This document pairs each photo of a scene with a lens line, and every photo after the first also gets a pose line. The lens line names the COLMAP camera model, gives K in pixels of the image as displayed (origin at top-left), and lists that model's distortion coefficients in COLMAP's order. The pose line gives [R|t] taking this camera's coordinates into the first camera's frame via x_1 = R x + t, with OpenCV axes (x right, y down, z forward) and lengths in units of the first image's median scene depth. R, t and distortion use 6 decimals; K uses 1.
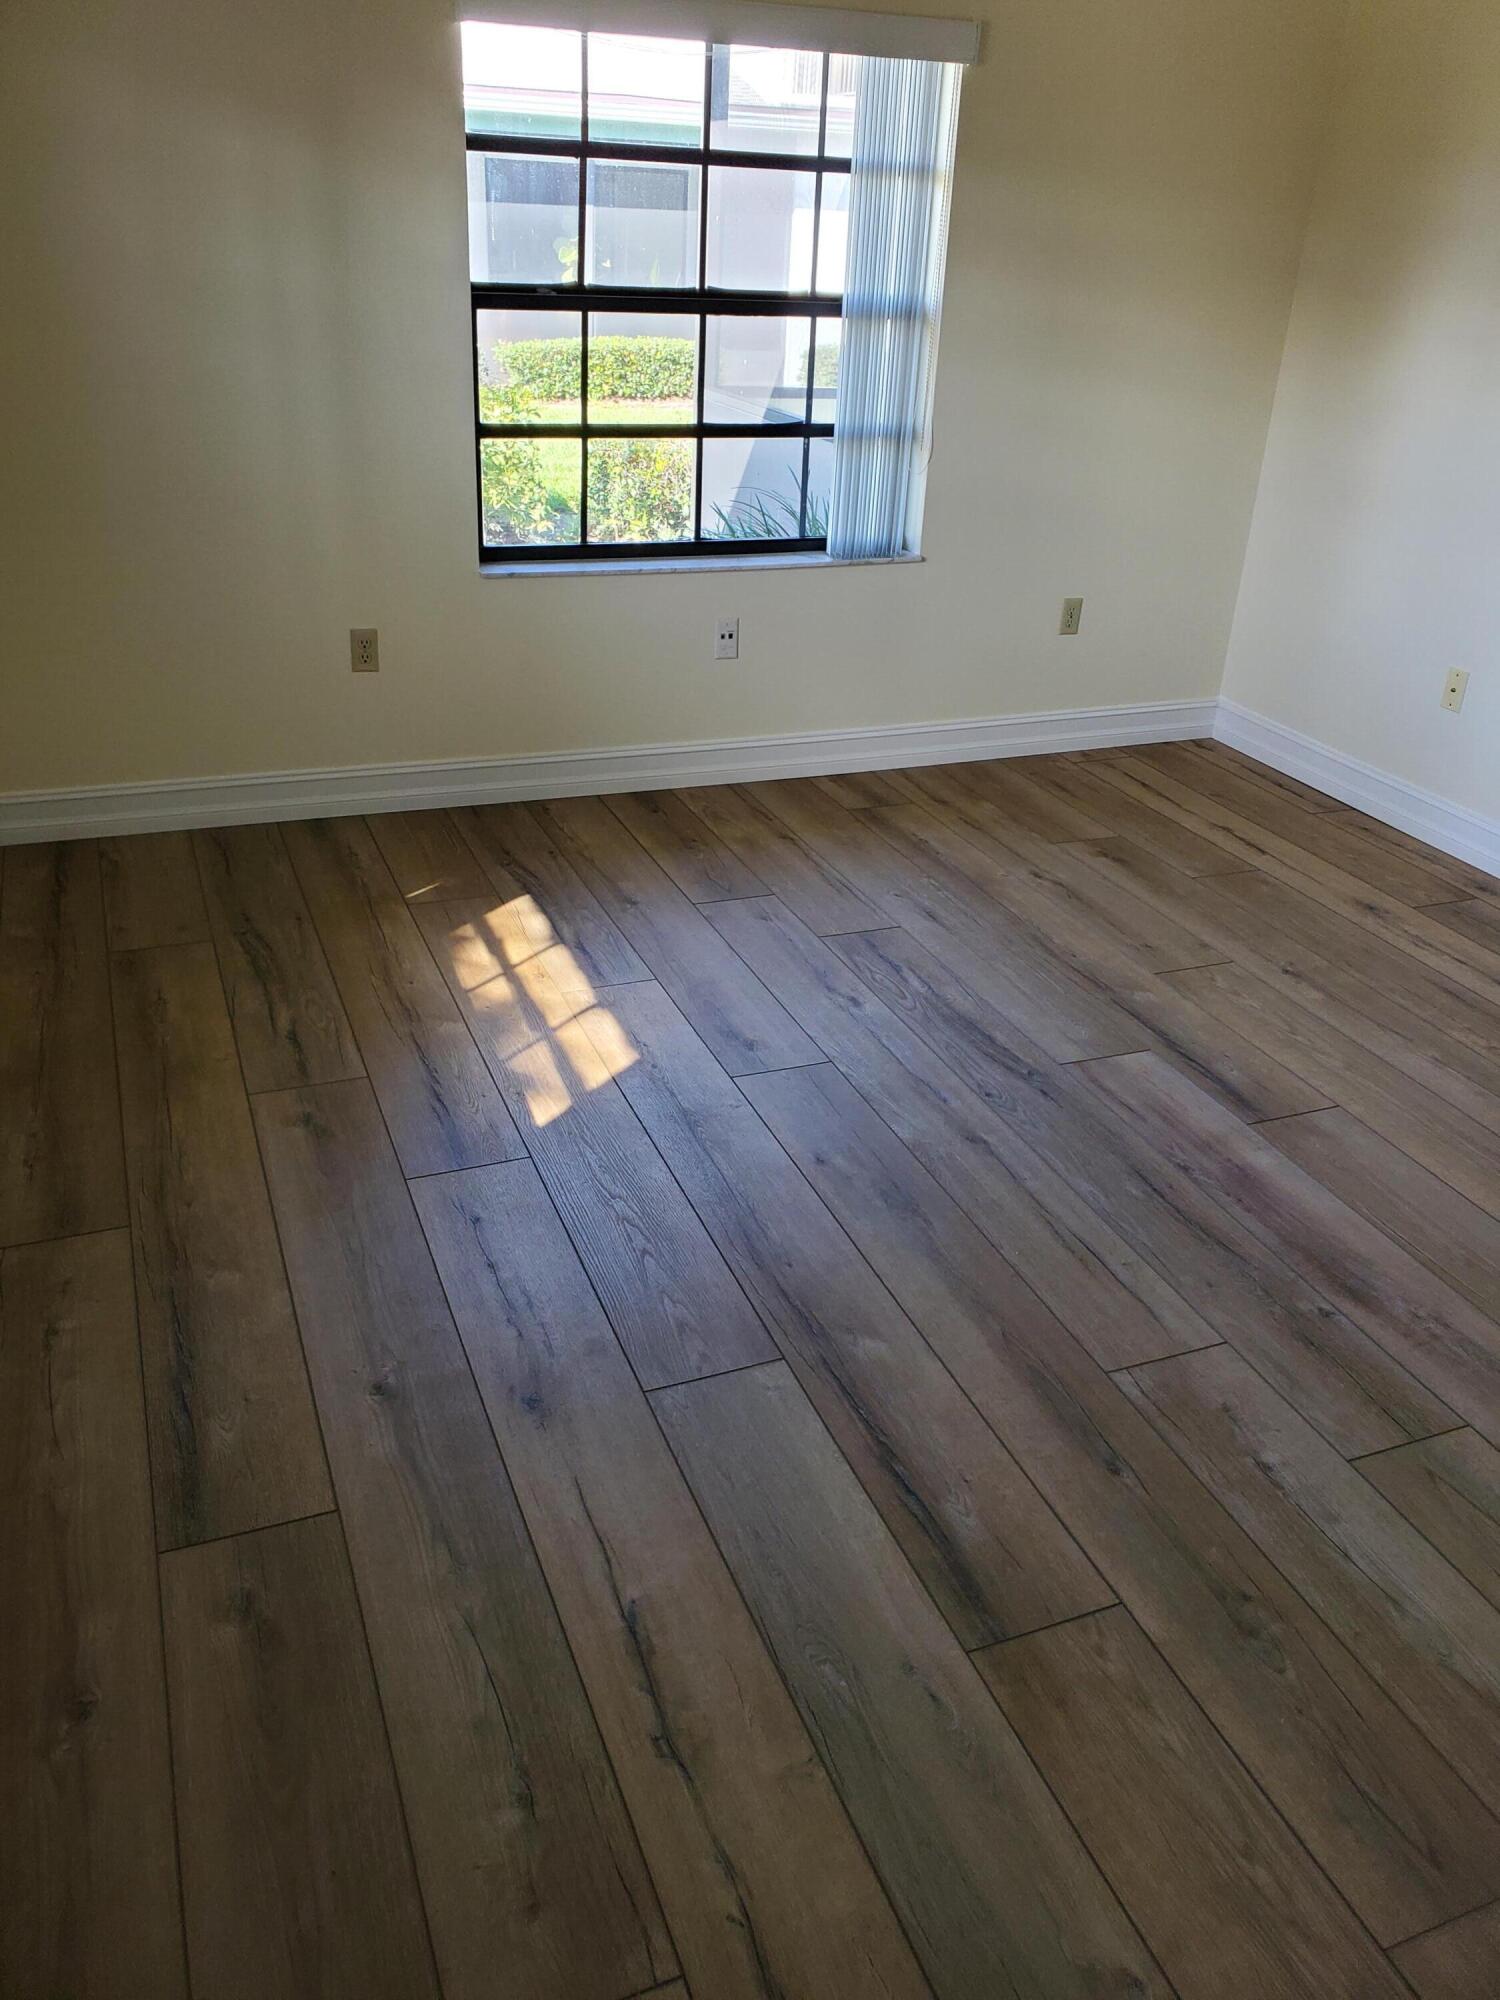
lens RADIAL K [[1544.8, 0, 742.6], [0, 1544.8, 985.0], [0, 0, 1]] dist [0.010441, 0.014486]
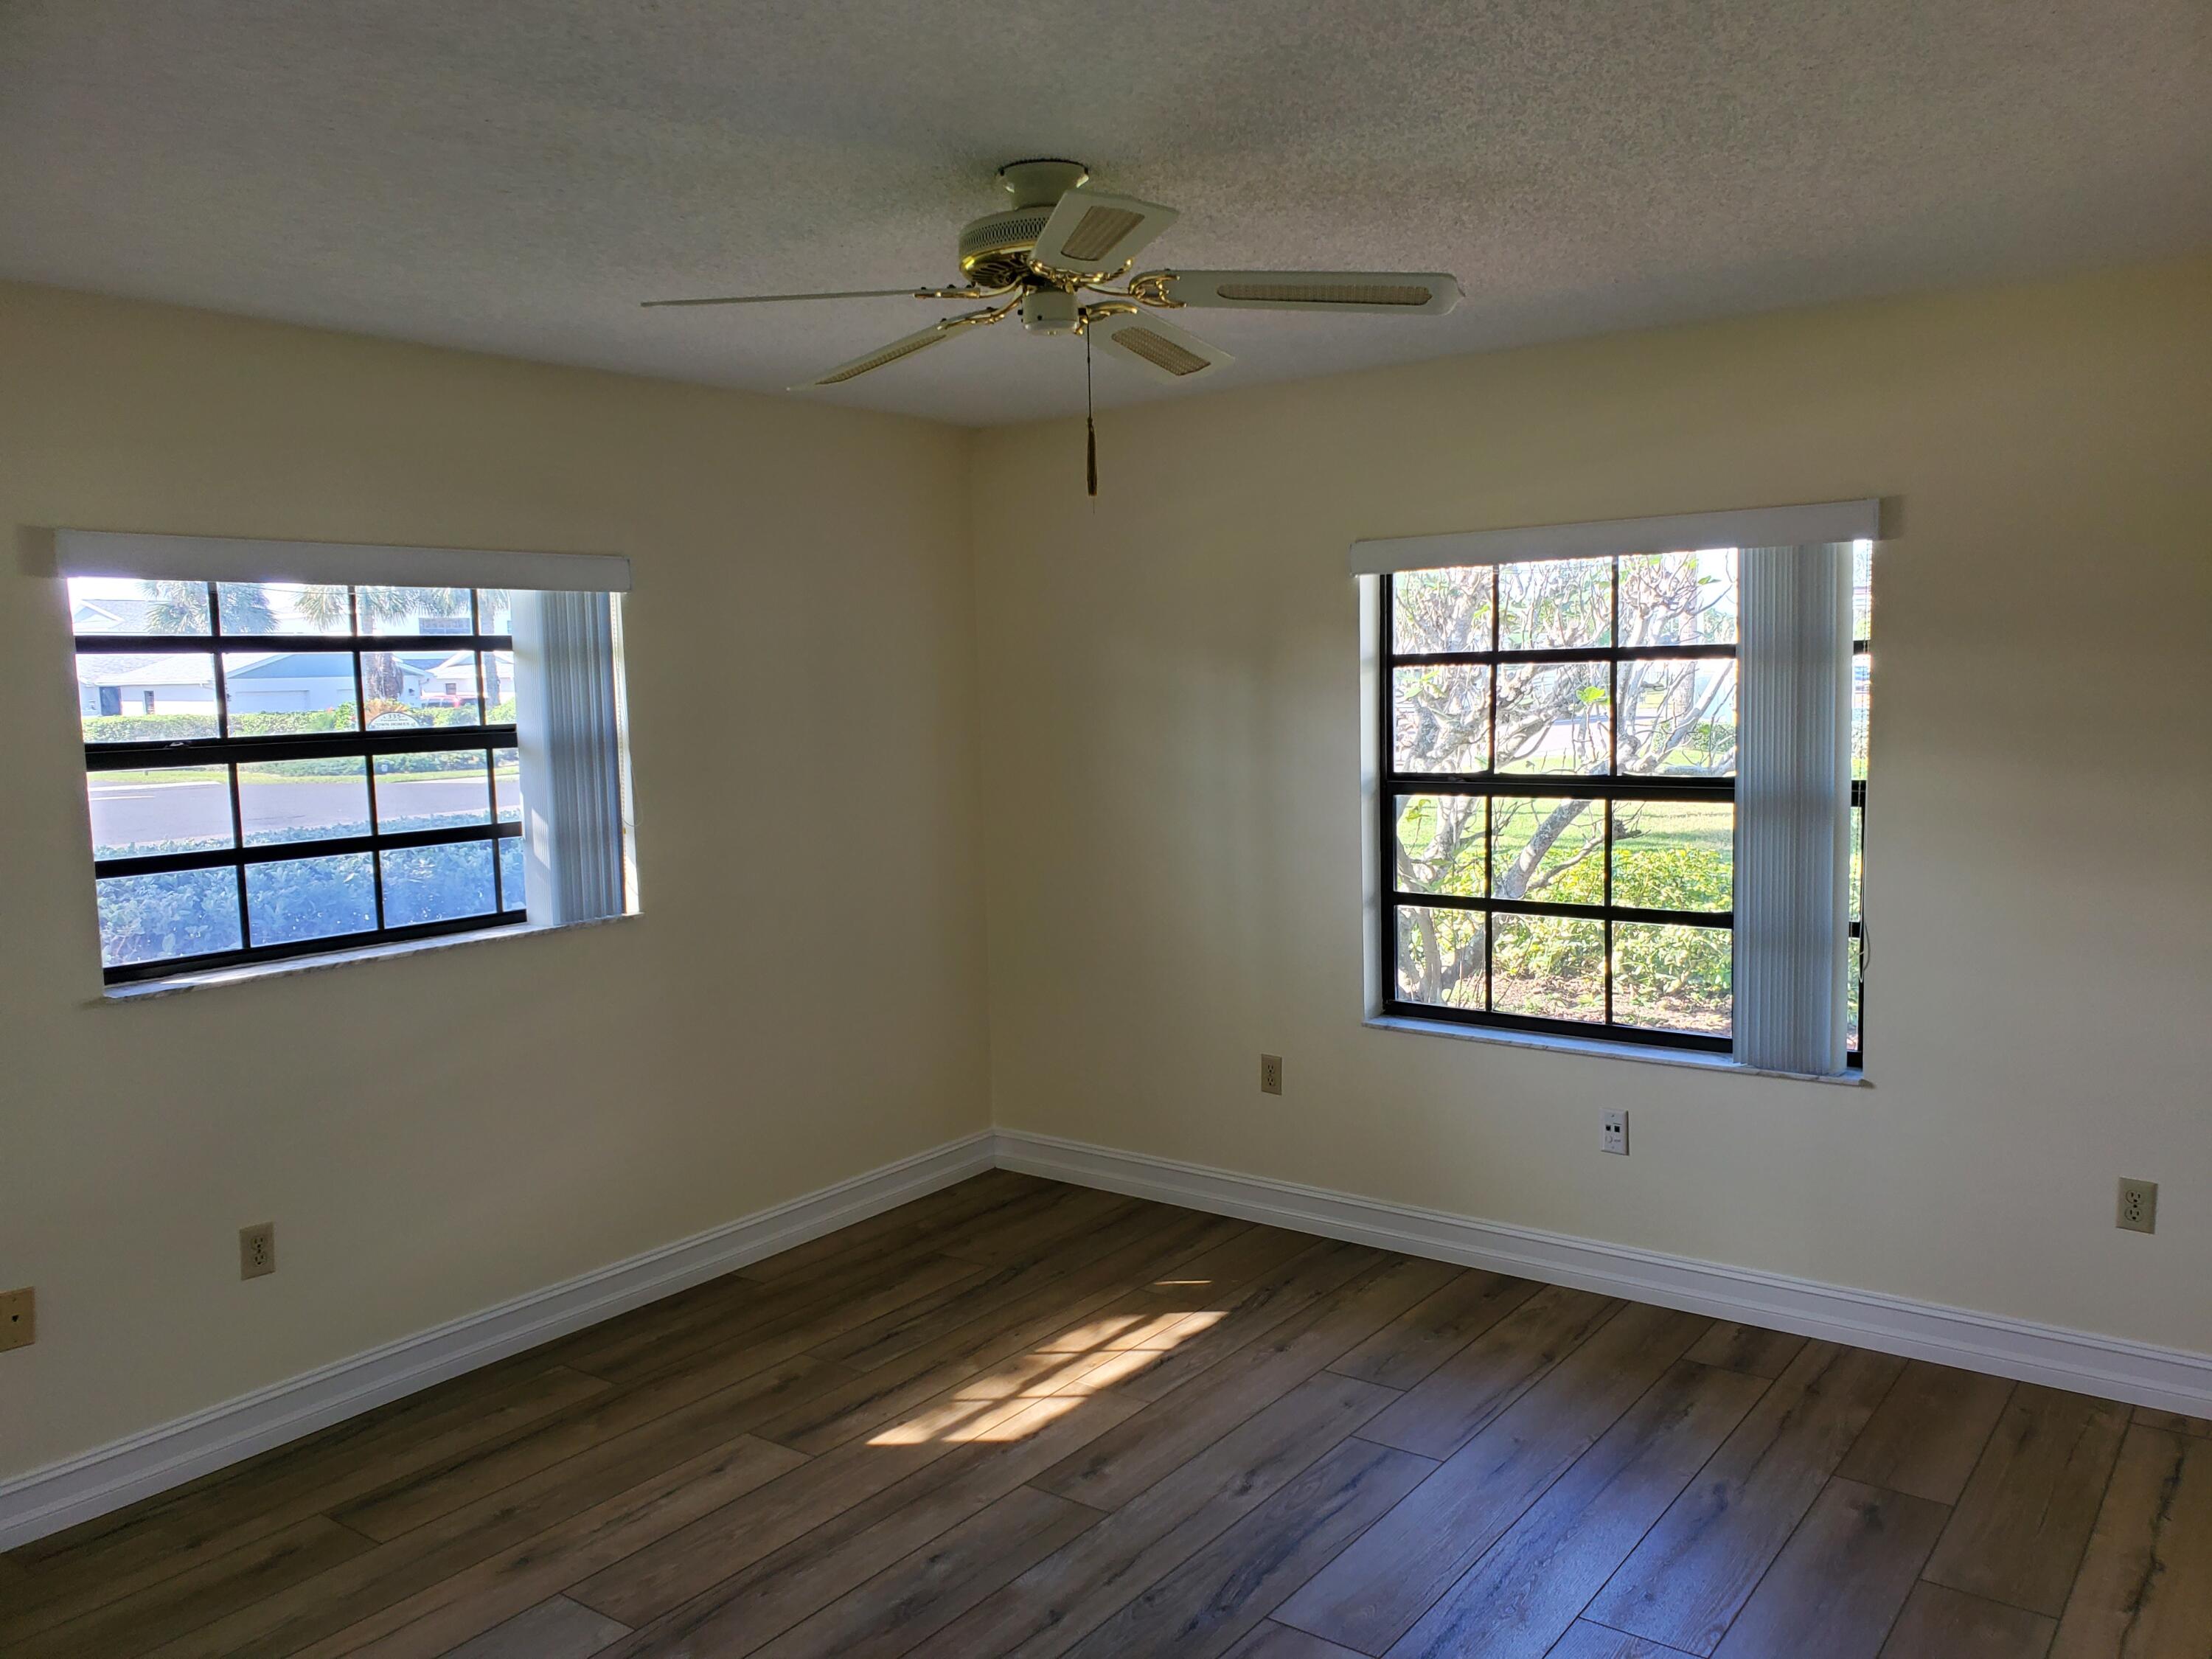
lens RADIAL K [[1708.6, 0, 1099.8], [0, 1708.6, 842.4], [0, 0, 1]] dist [0.010441, 0.014486]
pose [[0.518876, 0.029194, -0.854351, 0.743038], [-0.339047, 0.924477, -0.174324, -0.115392], [0.784739, 0.380117, 0.489587, 0.238709]]
